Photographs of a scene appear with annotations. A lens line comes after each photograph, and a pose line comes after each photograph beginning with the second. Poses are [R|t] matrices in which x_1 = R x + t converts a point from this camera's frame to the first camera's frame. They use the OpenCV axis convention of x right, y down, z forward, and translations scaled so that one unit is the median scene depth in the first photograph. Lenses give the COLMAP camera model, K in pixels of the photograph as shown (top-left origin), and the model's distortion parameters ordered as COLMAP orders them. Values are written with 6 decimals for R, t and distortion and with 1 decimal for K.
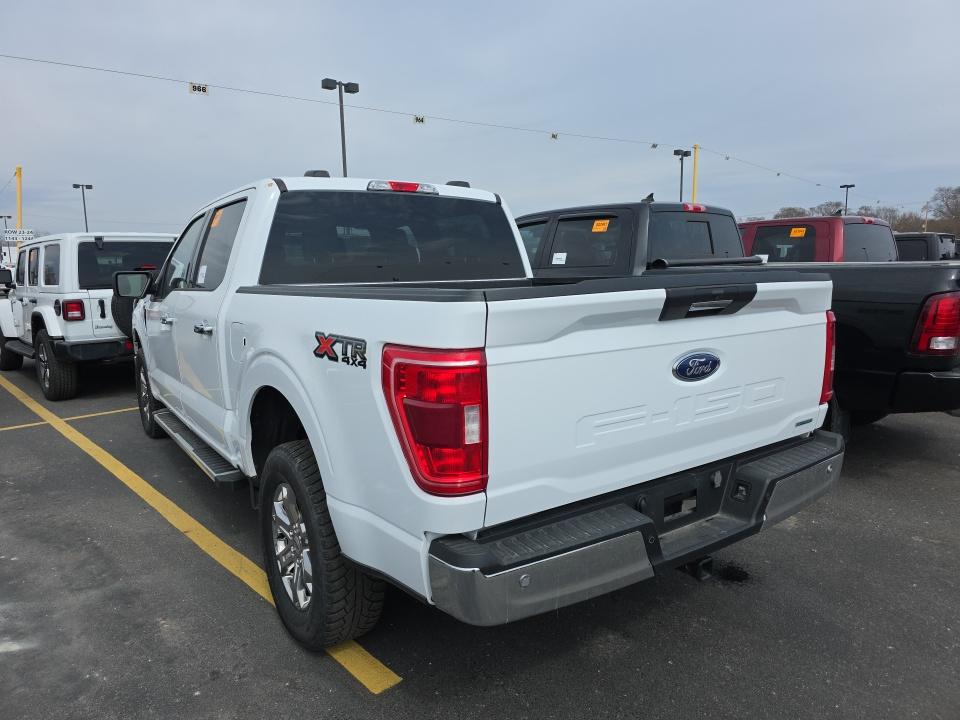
lens RADIAL K [[653.6, 0, 459.0], [0, 653.6, 361.2], [0, 0, 1]] dist [0.070909, -0.001333]
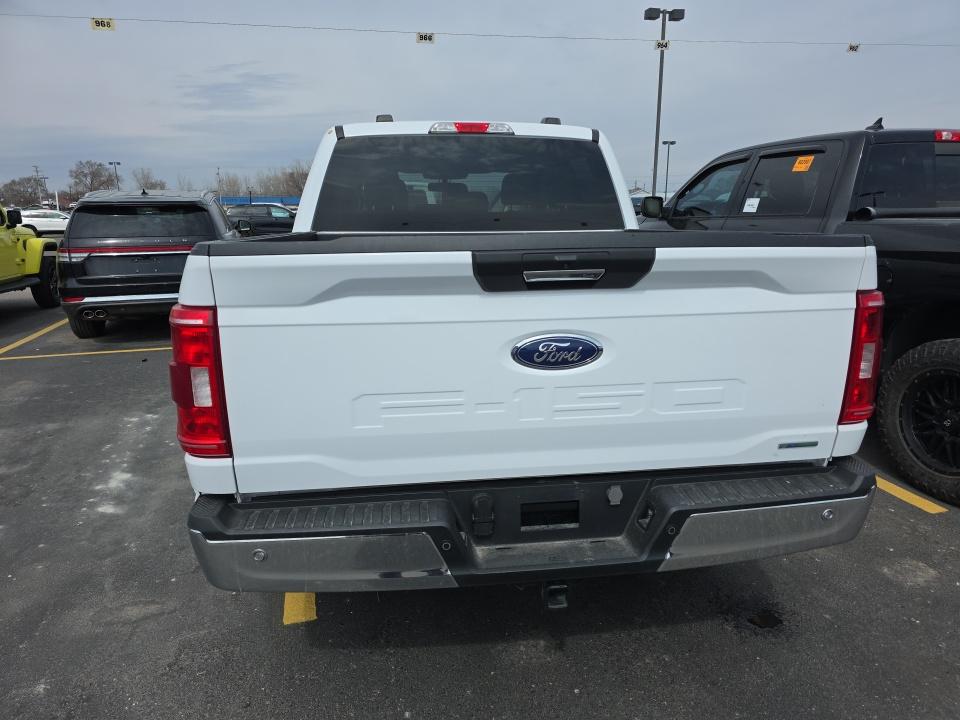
lens RADIAL K [[641.9, 0, 474.1], [0, 641.9, 371.7], [0, 0, 1]] dist [0.076656, -0.073591]
pose [[0.888504, 0.121256, -0.442558, 0.490856], [-0.076155, 0.990045, 0.118368, -0.041789], [0.452506, -0.071467, 0.888893, 0.210753]]
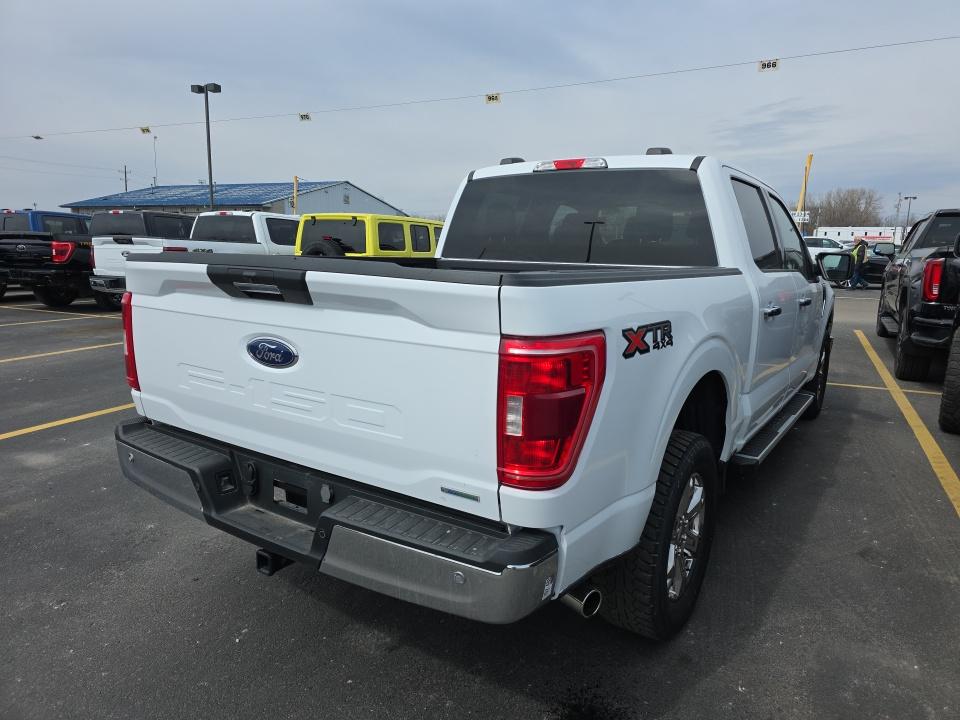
lens RADIAL K [[641.9, 0, 474.1], [0, 641.9, 371.7], [0, 0, 1]] dist [0.076656, -0.073591]
pose [[0.347048, 0.202177, -0.915796, 1.052376], [-0.163278, 0.974600, 0.153284, -0.124184], [0.923525, 0.096333, 0.371243, 0.735940]]
